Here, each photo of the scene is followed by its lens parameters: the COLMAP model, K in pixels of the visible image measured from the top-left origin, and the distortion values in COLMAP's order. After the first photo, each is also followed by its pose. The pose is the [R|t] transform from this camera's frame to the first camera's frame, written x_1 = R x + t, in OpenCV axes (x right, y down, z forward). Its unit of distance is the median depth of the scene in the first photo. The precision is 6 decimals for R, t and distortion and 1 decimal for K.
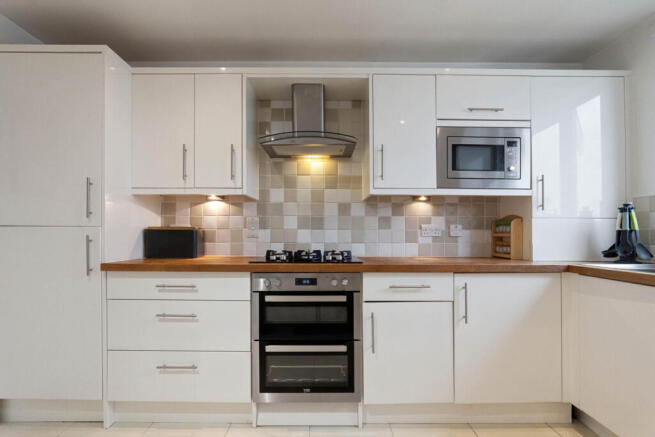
lens RADIAL K [[312.7, 0, 329.8], [0, 312.7, 229.4], [0, 0, 1]] dist [-0.004698, -0.000512]
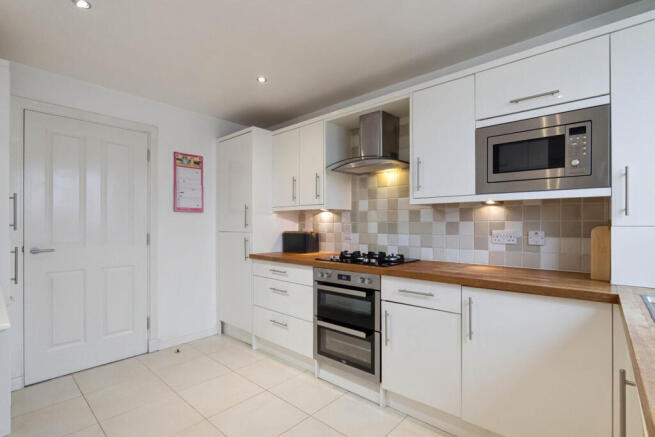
lens RADIAL K [[308.2, 0, 330.3], [0, 308.2, 222.1], [0, 0, 1]] dist [-0.010813, -0.000190]
pose [[0.748472, -0.009489, -0.663099, 0.588816], [0.010856, 0.999939, -0.002056, -0.047553], [0.663078, -0.005660, 0.748529, 0.013422]]
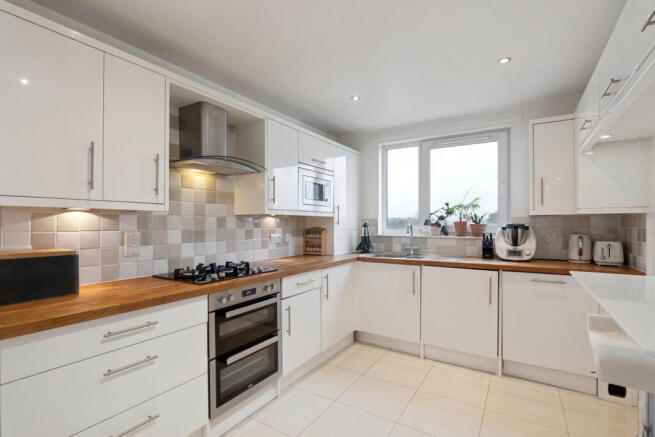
lens RADIAL K [[313.6, 0, 327.5], [0, 313.6, 218.5], [0, 0, 1]] dist [-0.002373, -0.000063]
pose [[0.539396, 0.008899, 0.842005, -0.744850], [-0.011273, 0.999931, -0.003346, -0.087334], [-0.841977, -0.007687, 0.539459, 0.109738]]
